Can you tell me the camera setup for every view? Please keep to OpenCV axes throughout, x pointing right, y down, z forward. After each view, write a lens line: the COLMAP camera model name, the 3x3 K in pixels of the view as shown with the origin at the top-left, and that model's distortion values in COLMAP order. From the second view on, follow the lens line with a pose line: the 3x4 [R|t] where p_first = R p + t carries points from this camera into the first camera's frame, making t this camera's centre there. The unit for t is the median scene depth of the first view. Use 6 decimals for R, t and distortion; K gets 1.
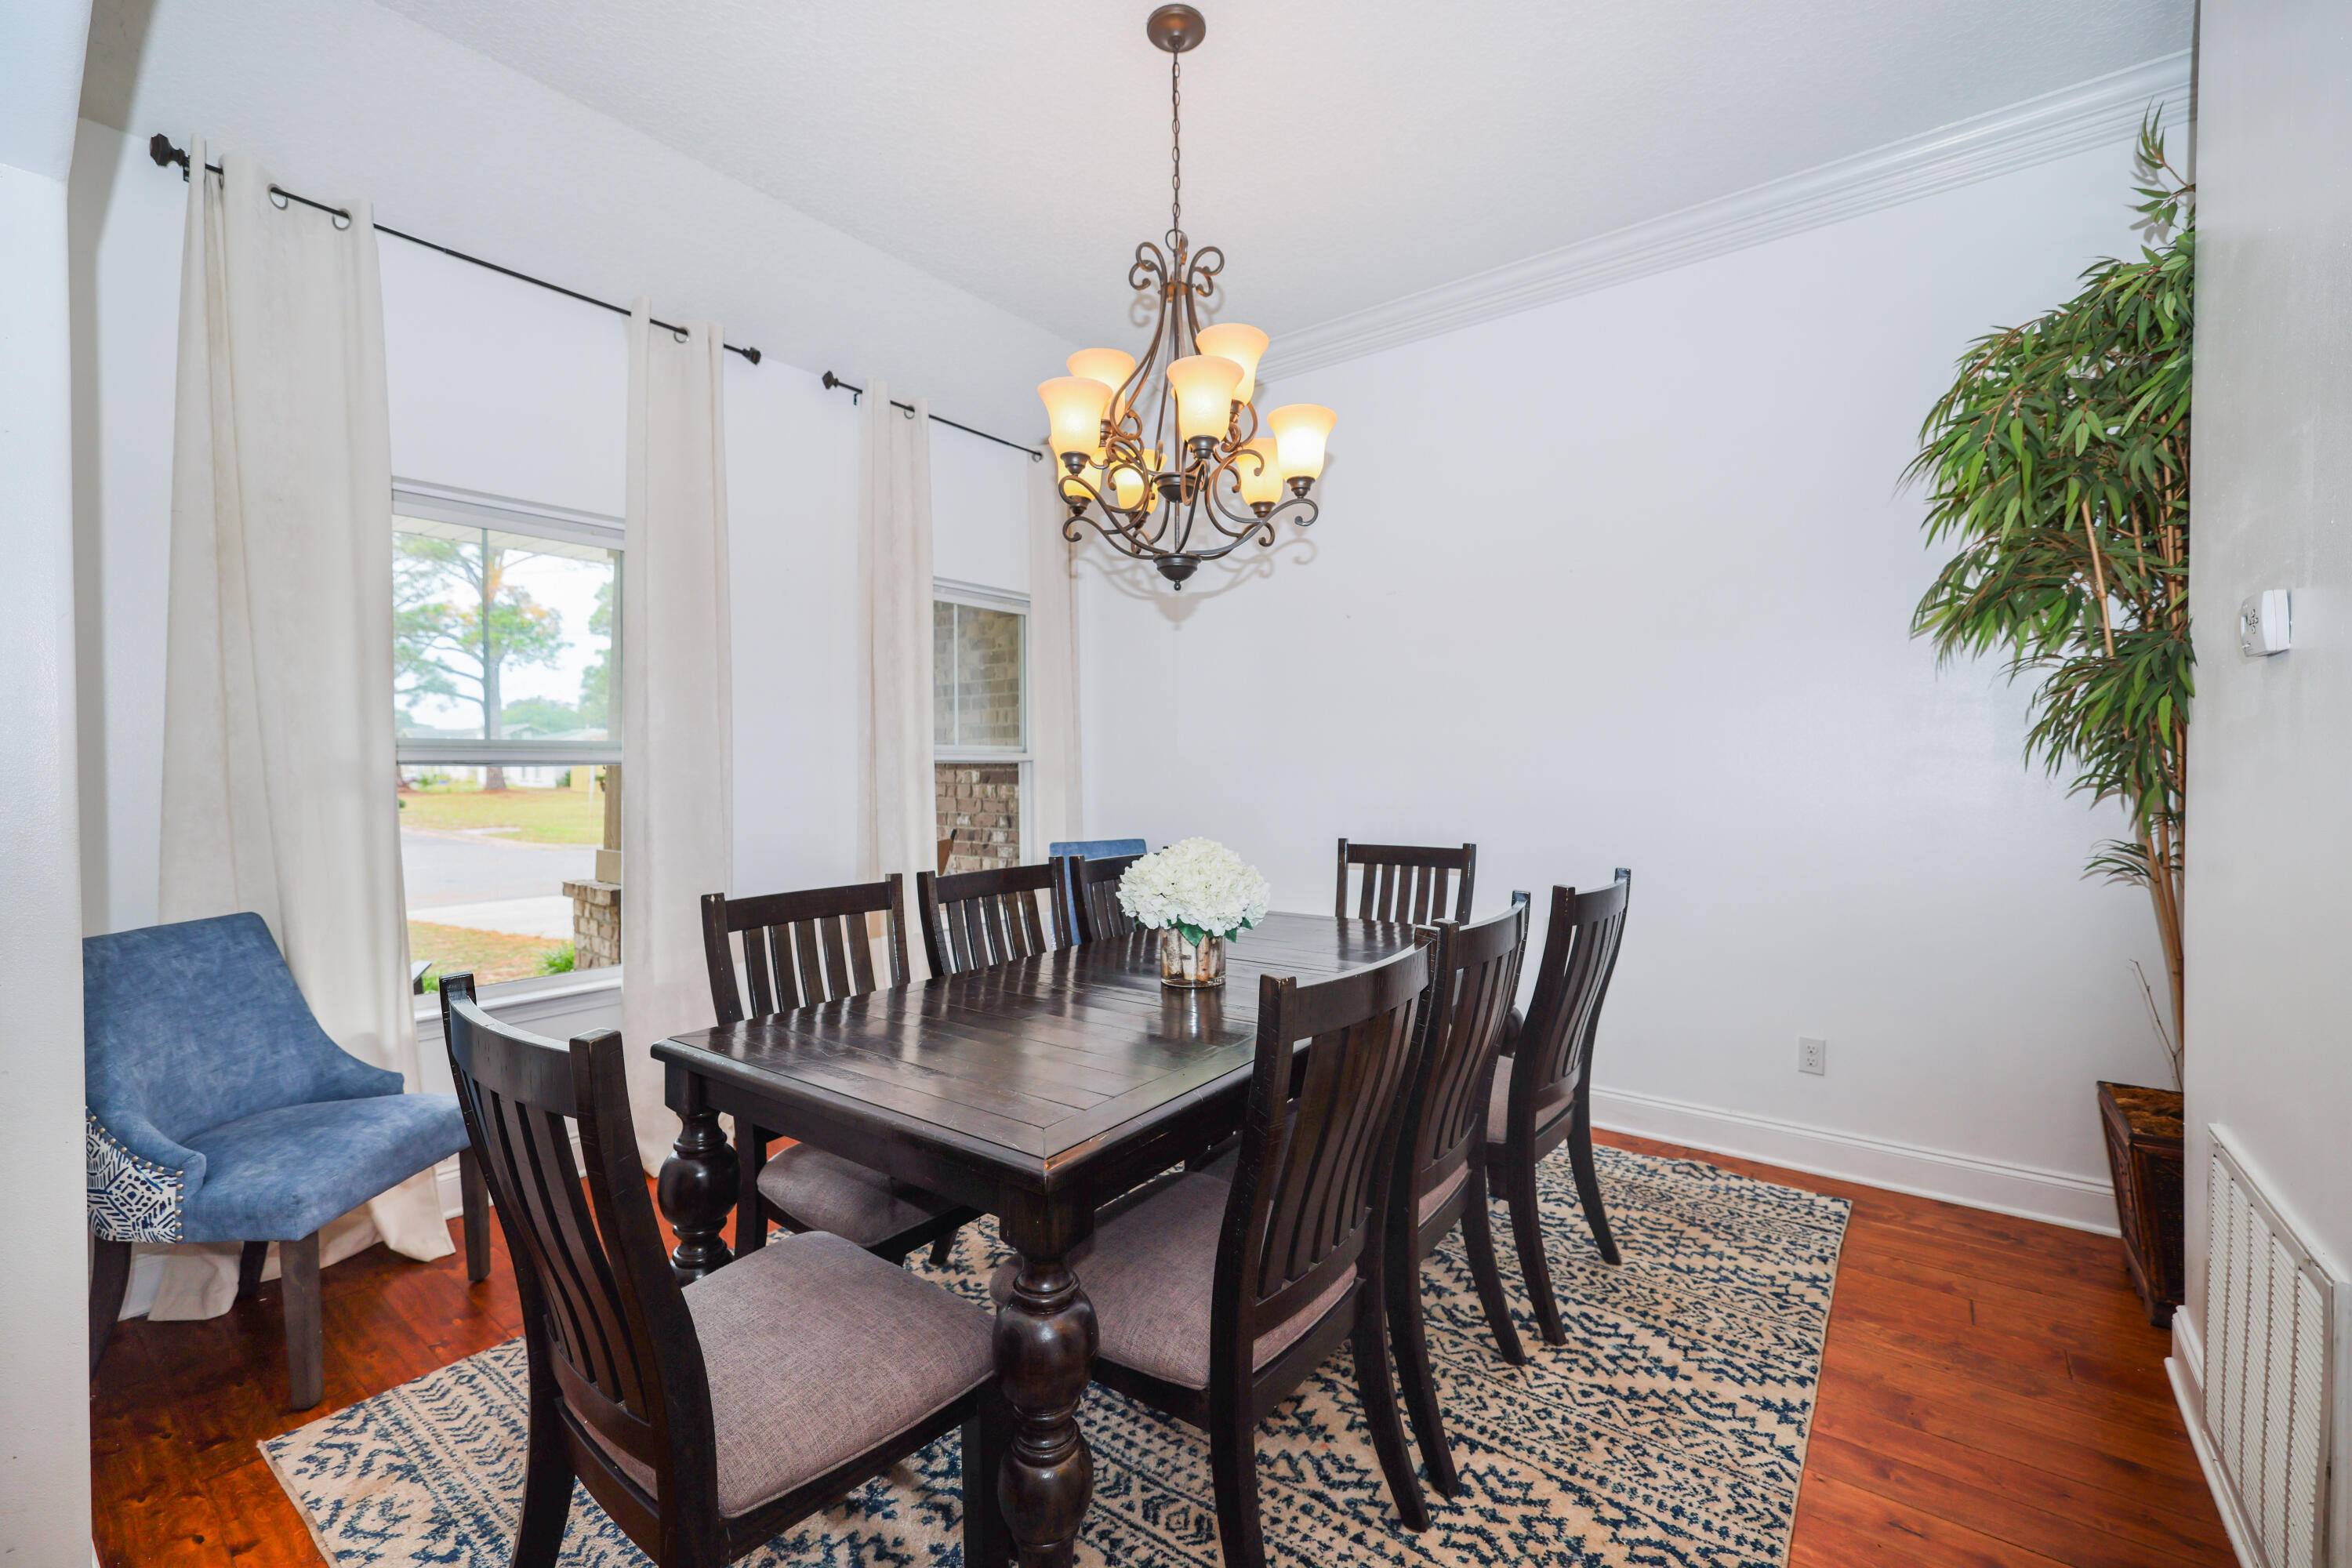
lens RADIAL K [[977.6, 0, 1175.7], [0, 977.6, 781.1], [0, 0, 1]] dist [0.003384, -0.000547]
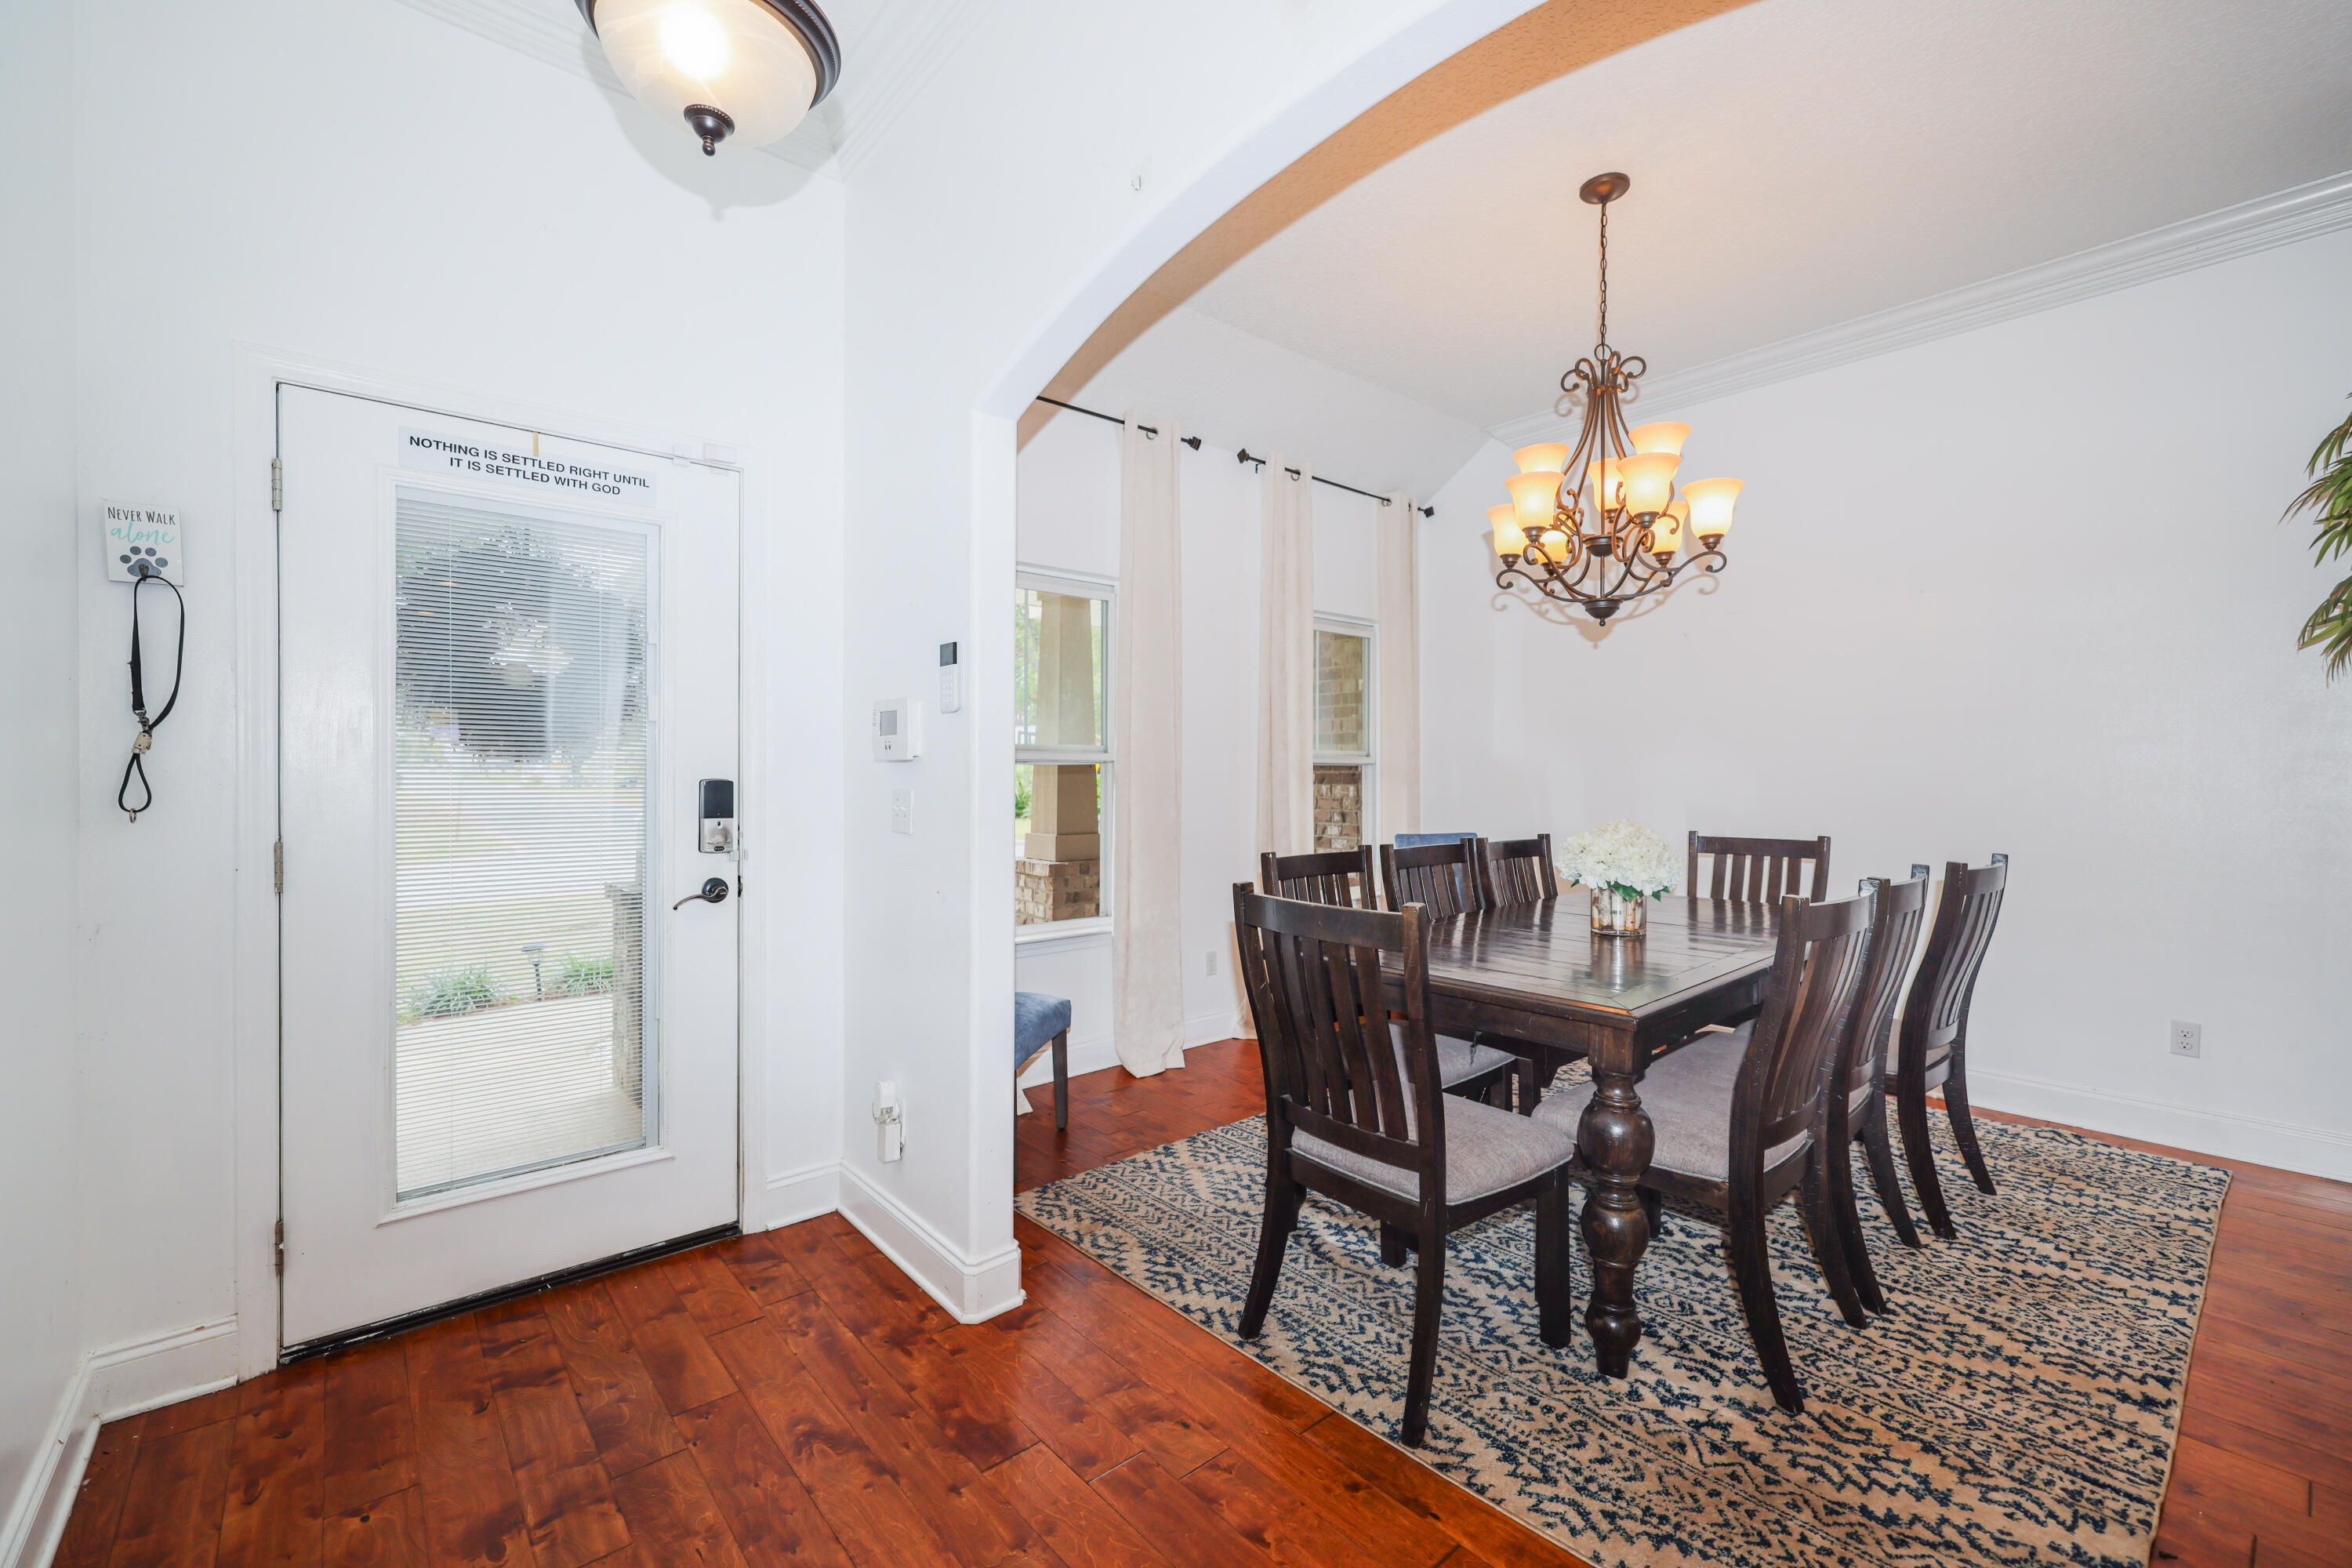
lens RADIAL K [[977.6, 0, 1179.1], [0, 977.6, 781.1], [0, 0, 1]] dist [0.003384, -0.000547]
pose [[0.979394, 0.007211, -0.201832, -0.264127], [-0.008822, 0.999936, -0.007080, 0.019517], [0.201768, 0.008715, 0.979395, -0.339038]]
